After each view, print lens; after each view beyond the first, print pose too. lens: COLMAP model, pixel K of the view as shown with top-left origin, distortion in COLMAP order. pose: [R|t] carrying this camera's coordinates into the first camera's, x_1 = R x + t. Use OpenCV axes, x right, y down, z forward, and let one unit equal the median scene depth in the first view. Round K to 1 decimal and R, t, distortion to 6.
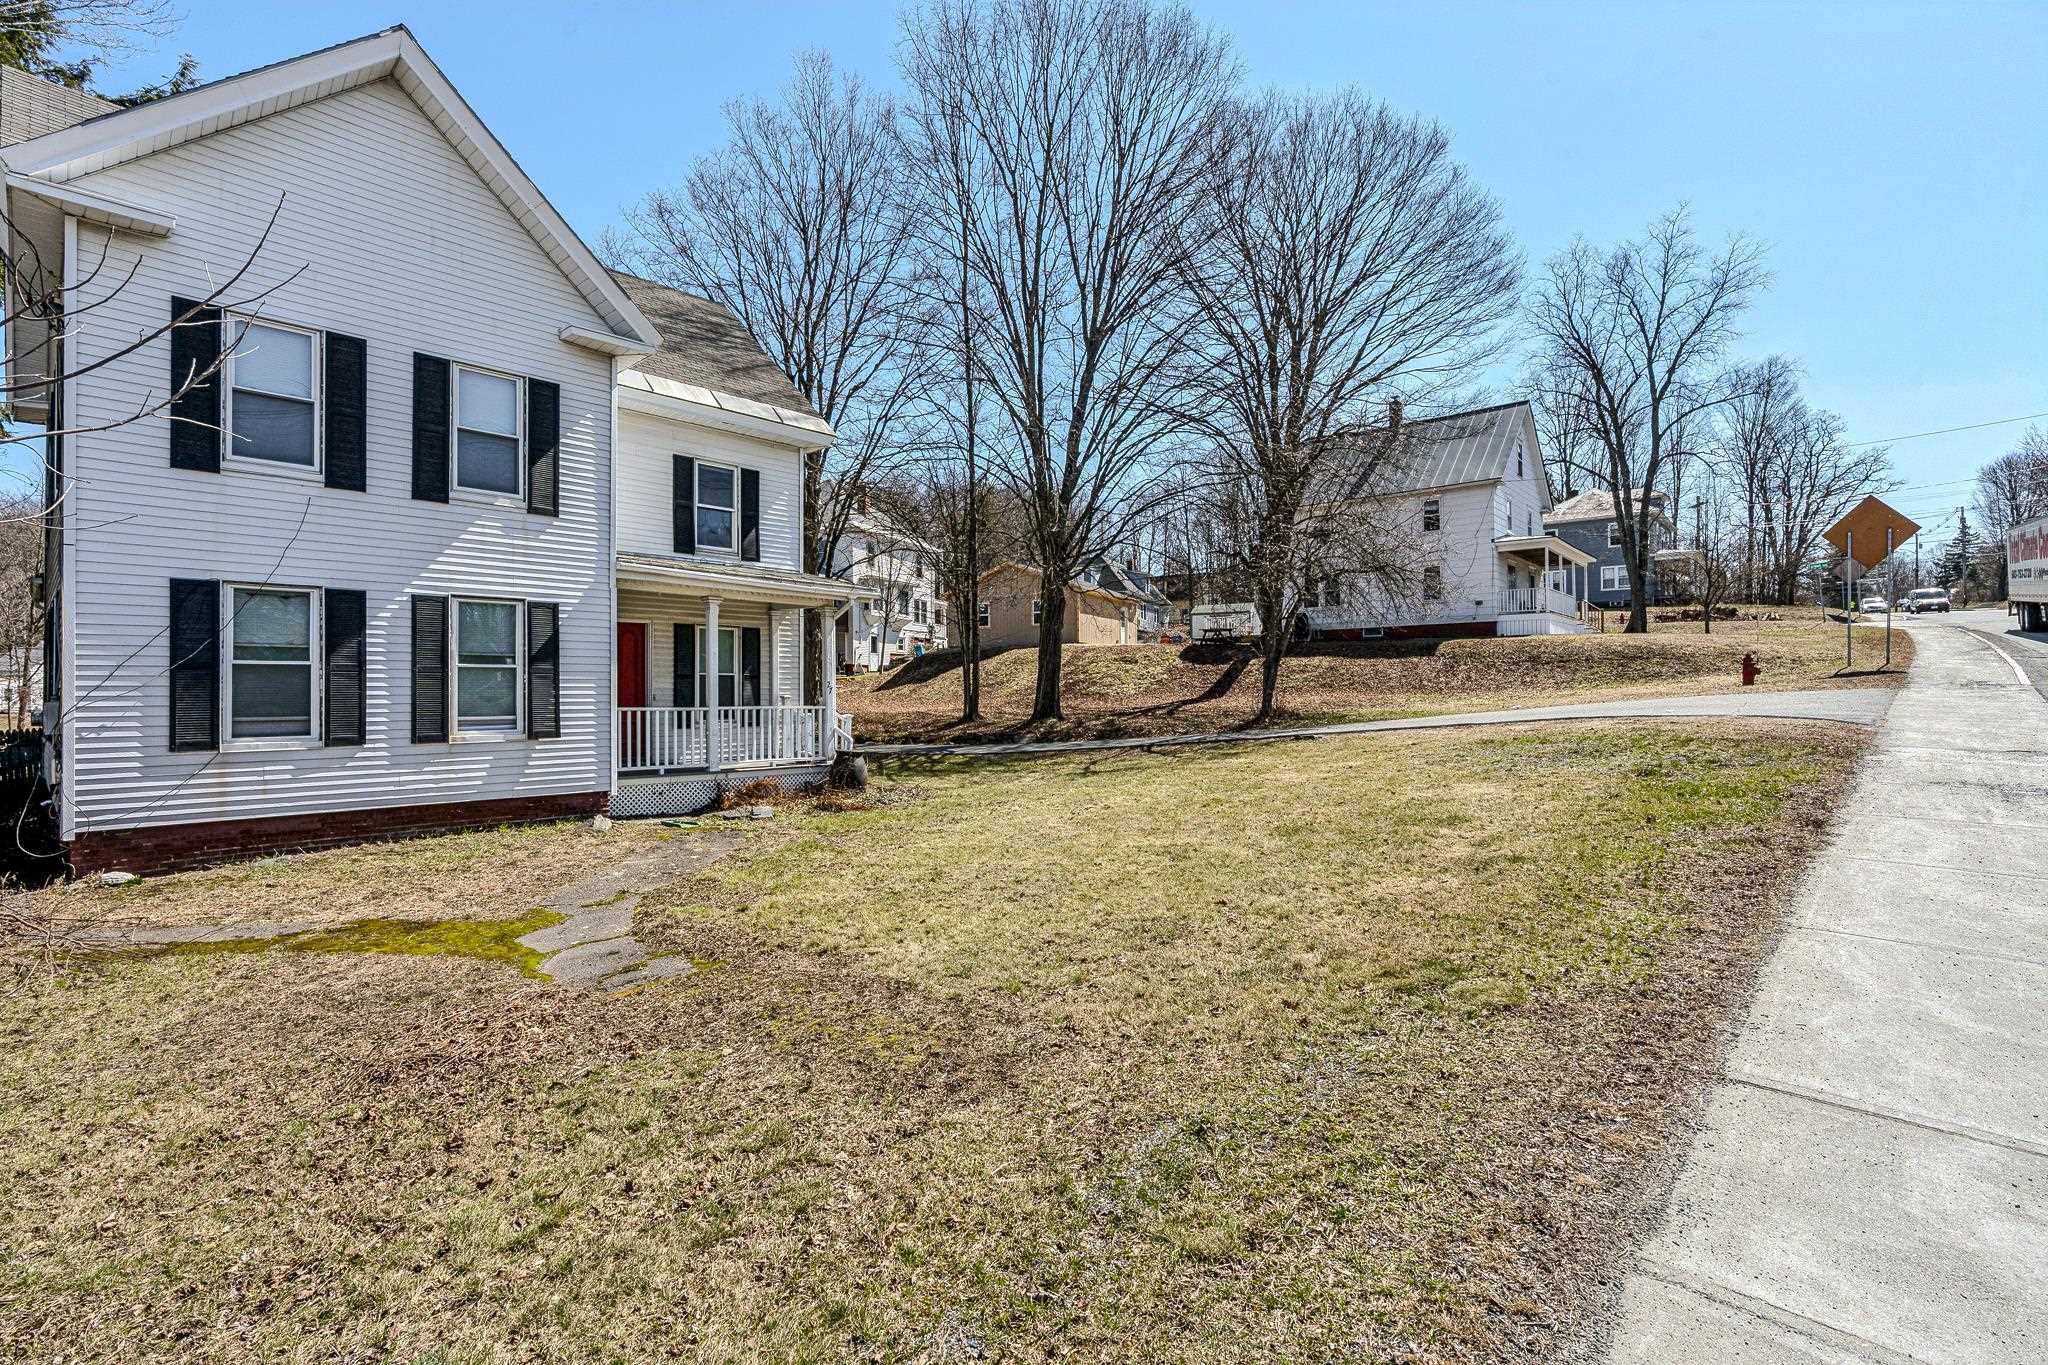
lens RADIAL K [[932.0, 0, 1030.5], [0, 932.0, 679.1], [0, 0, 1]] dist [-0.003492, 0.001639]
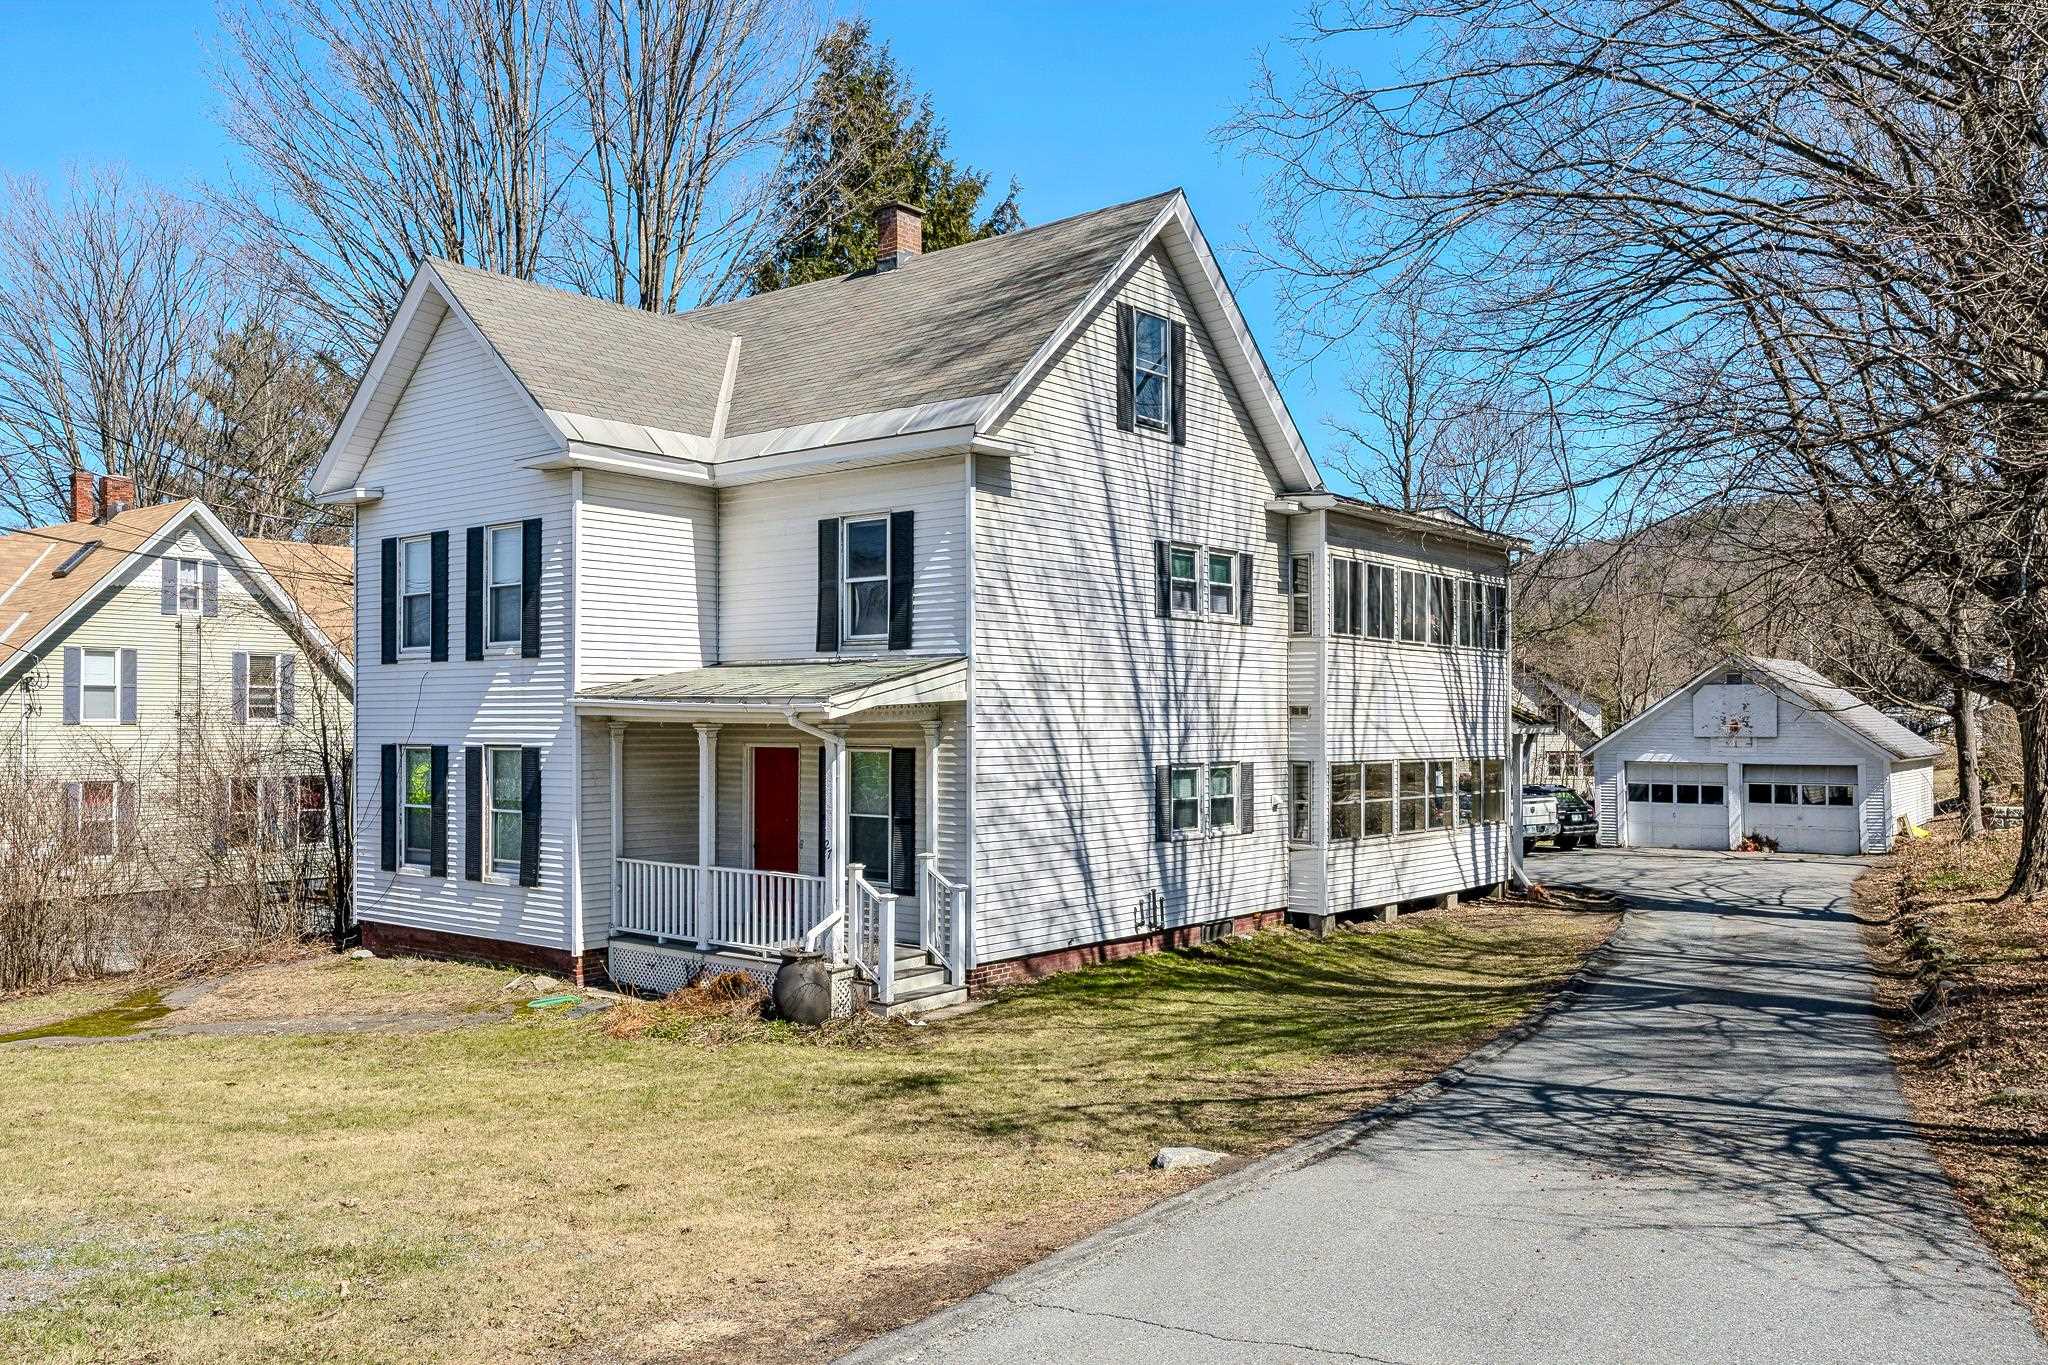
lens RADIAL K [[1565.2, 0, 1049.6], [0, 1565.2, 722.0], [0, 0, 1]] dist [0.005534, 0.016182]
pose [[0.074014, 0.000610, -0.997257, 1.204502], [0.015624, 0.999876, 0.001771, -0.107512], [0.997135, -0.015713, 0.073996, 1.480561]]
